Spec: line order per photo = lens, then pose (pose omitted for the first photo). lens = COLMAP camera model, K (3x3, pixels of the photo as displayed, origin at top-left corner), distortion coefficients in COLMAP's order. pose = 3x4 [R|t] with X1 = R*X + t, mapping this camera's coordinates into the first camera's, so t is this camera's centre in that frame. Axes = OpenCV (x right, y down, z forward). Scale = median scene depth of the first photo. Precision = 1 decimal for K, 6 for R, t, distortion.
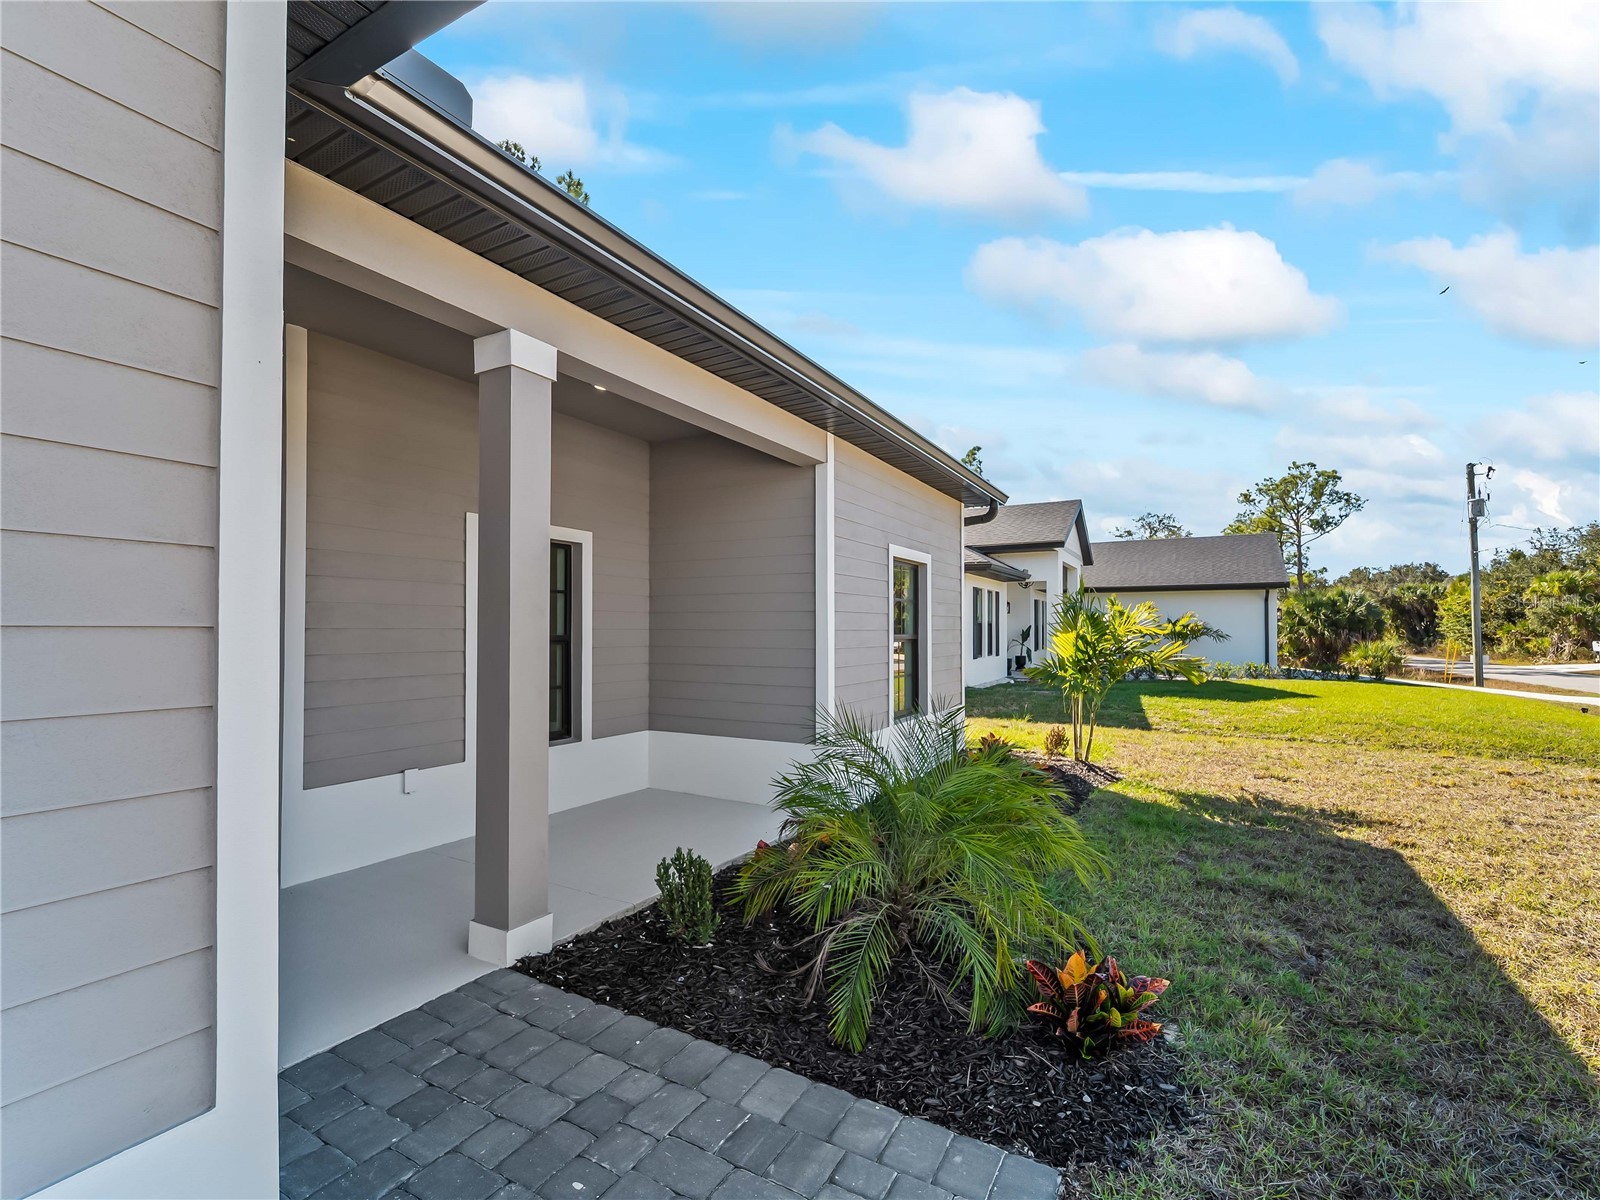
lens RADIAL K [[739.2, 0, 808.1], [0, 739.2, 622.5], [0, 0, 1]] dist [0.002834, 0.000268]
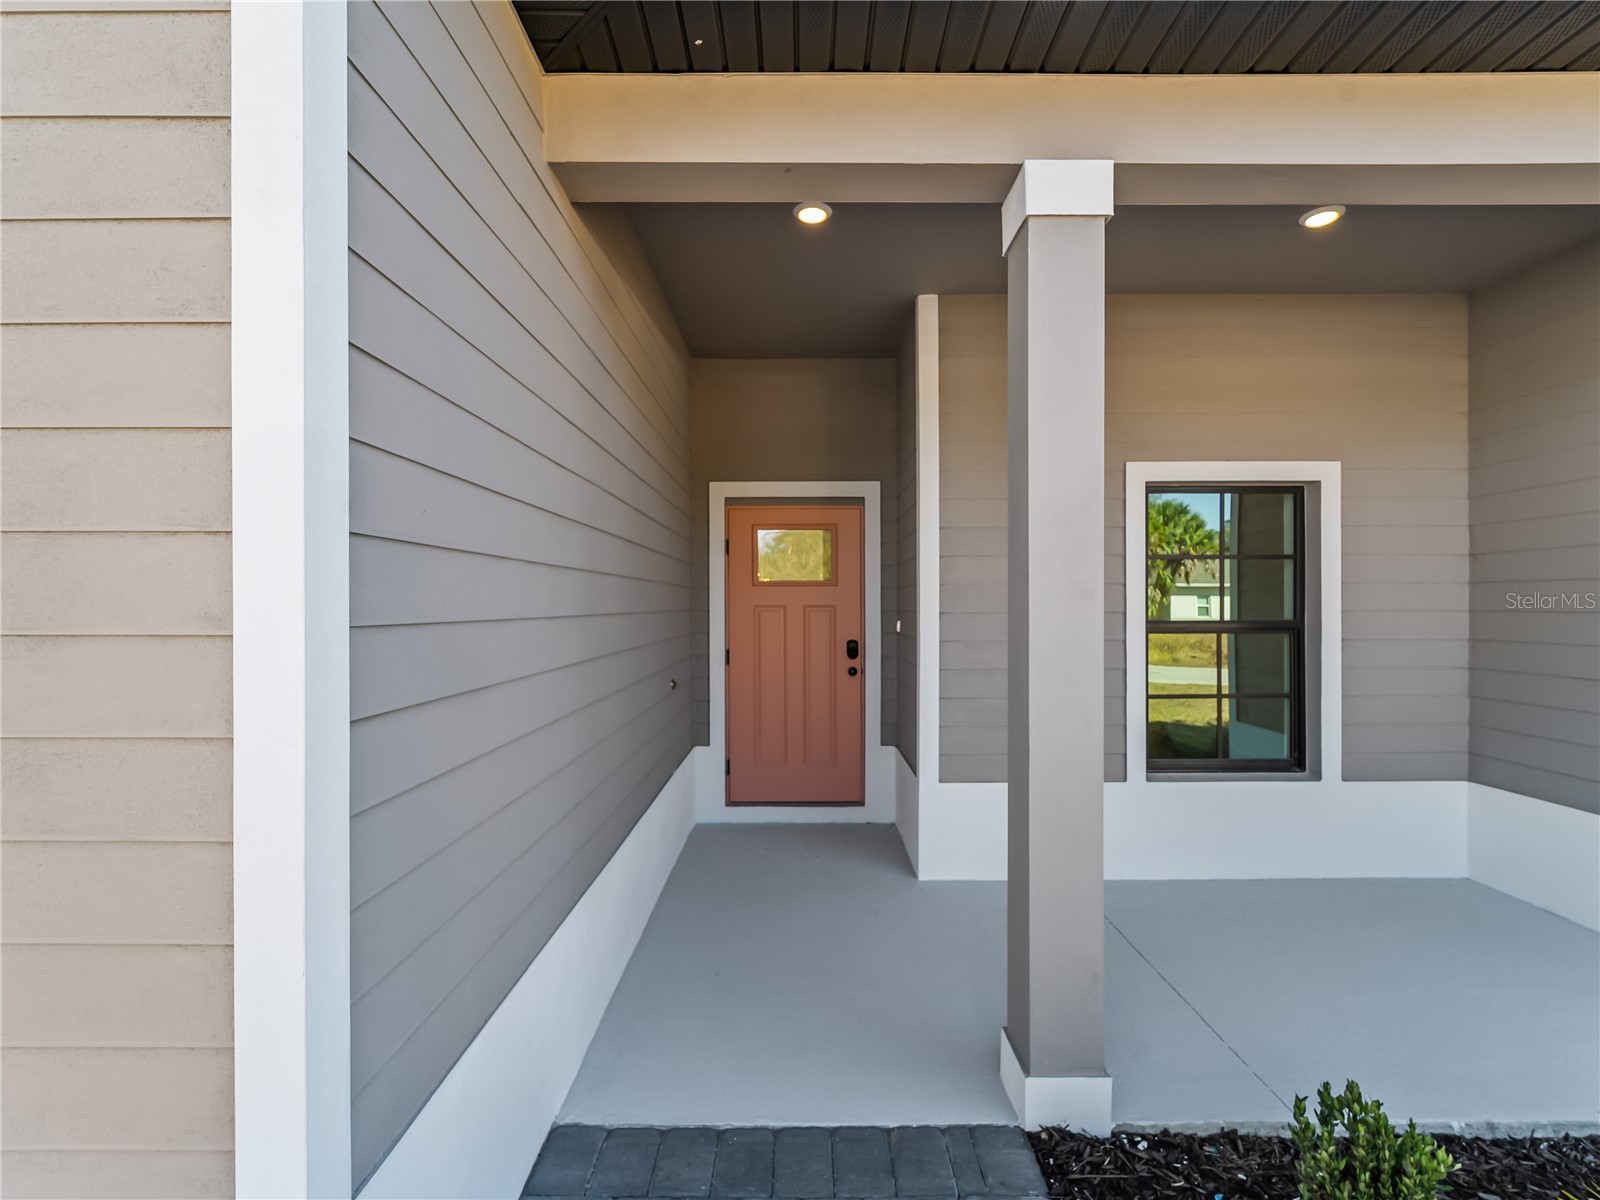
lens RADIAL K [[738.6, 0, 790.2], [0, 738.6, 608.9], [0, 0, 1]] dist [-0.001472, -0.000565]
pose [[0.492540, -0.002193, -0.870287, 0.024647], [0.014780, 0.999874, 0.005846, -0.002853], [0.870164, -0.015742, 0.492510, 0.189177]]
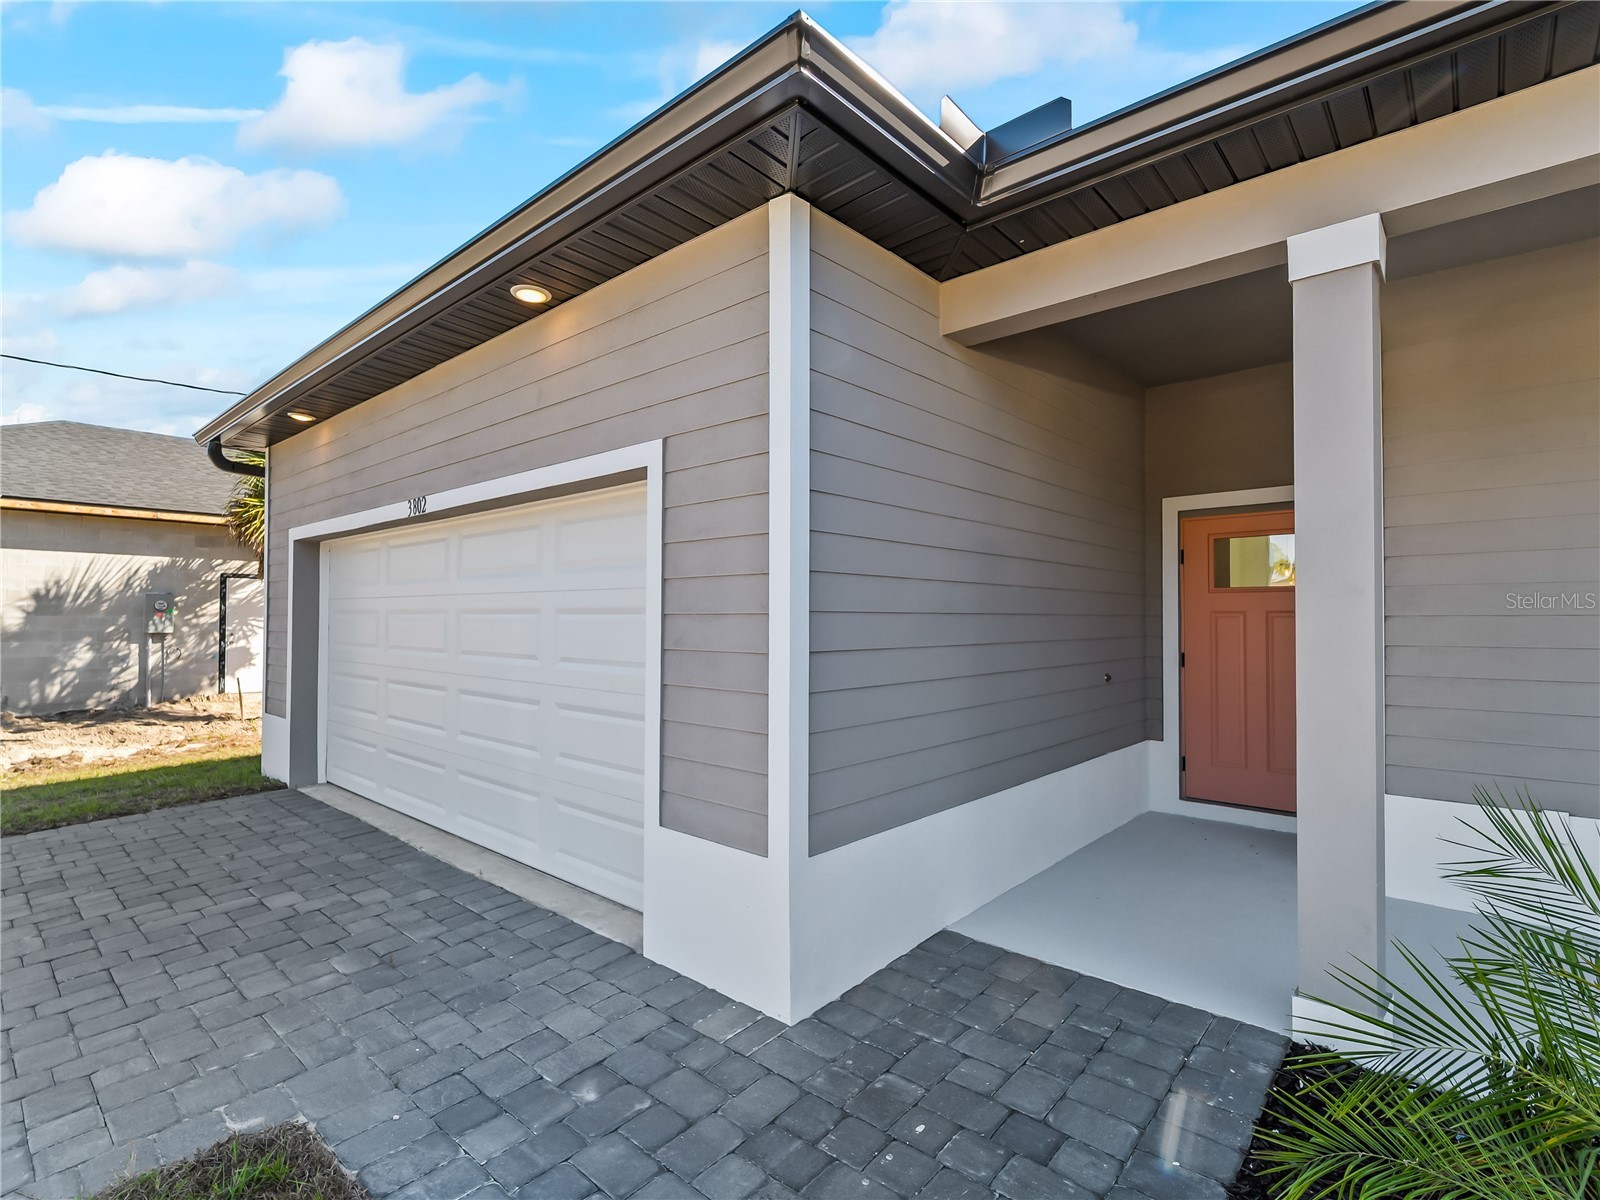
lens RADIAL K [[757.3, 0, 797.8], [0, 757.3, 610.5], [0, 0, 1]] dist [-0.000312, 0.000016]
pose [[-0.203849, -0.016789, -0.978858, 0.192266], [0.007472, 0.999797, -0.018704, 0.006096], [0.978974, -0.011127, -0.203682, 0.248417]]
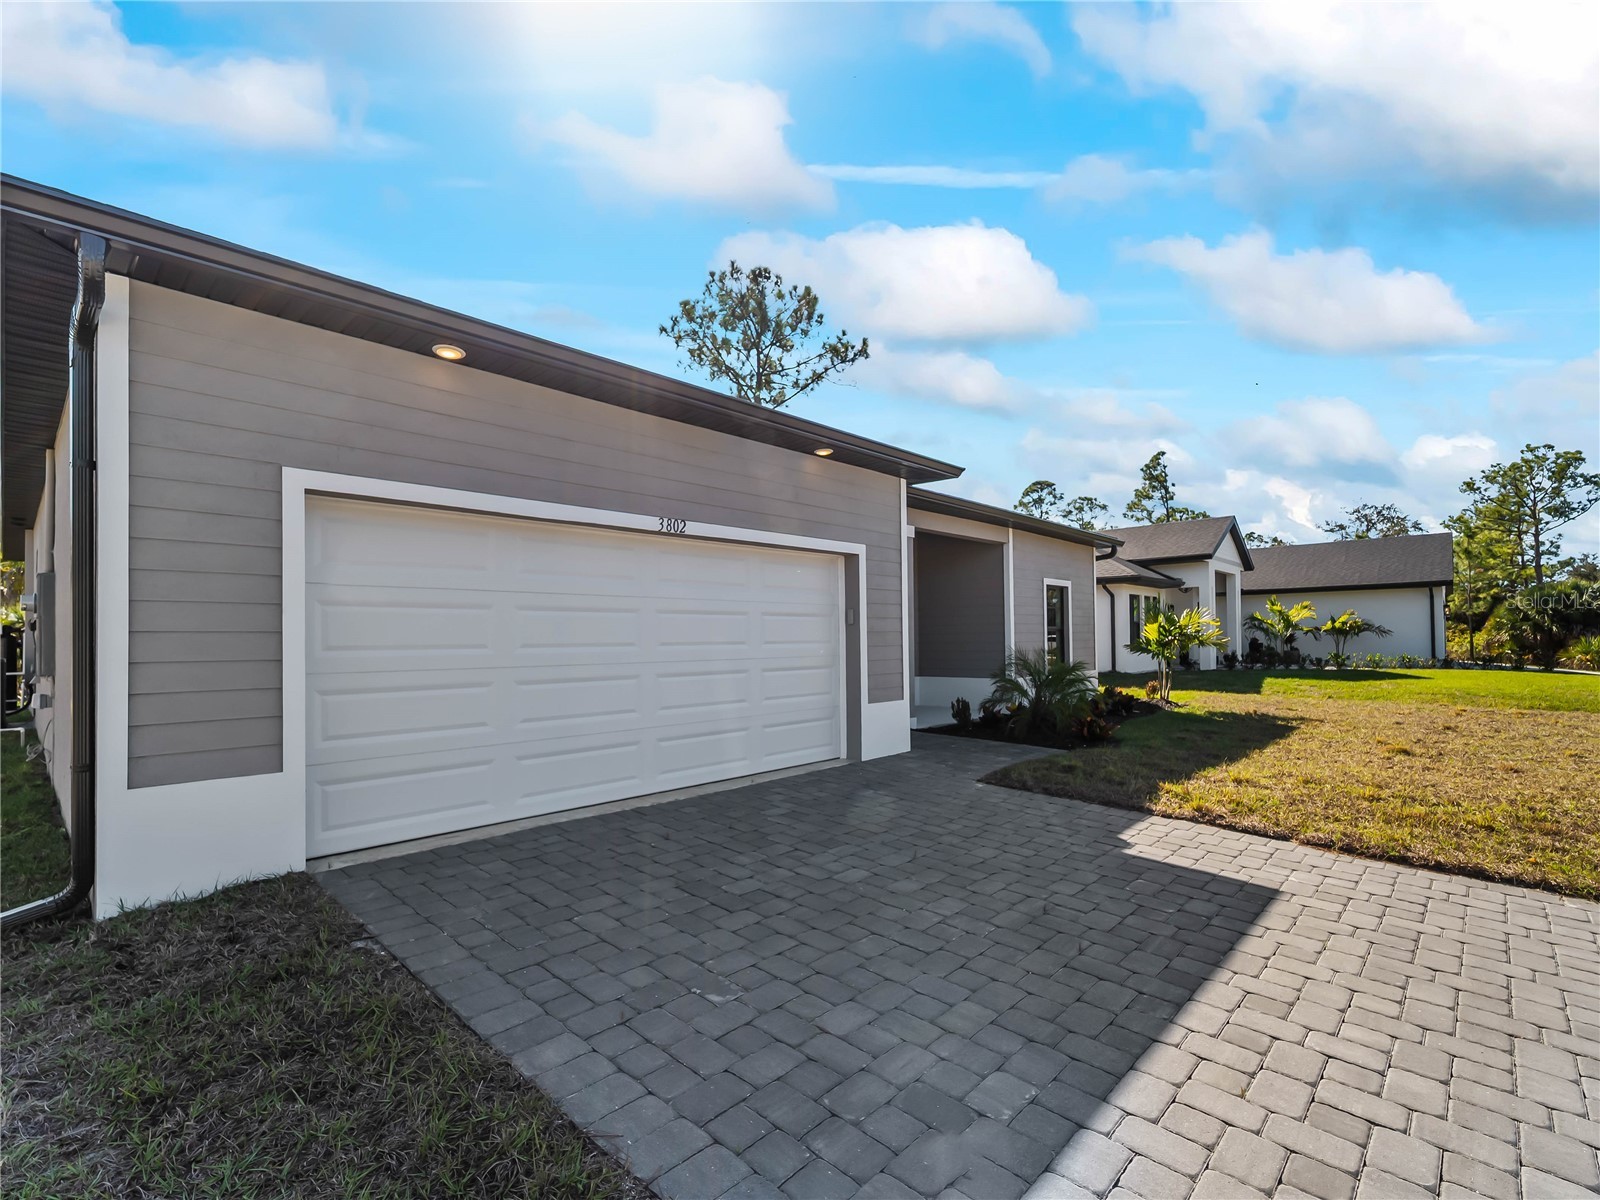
lens RADIAL K [[729.9, 0, 837.0], [0, 729.9, 650.9], [0, 0, 1]] dist [-0.003703, -0.000429]
pose [[0.978003, -0.011831, -0.208255, -0.016799], [0.017640, 0.999505, 0.026057, 0.017014], [0.207843, -0.029158, 0.977727, -0.774575]]
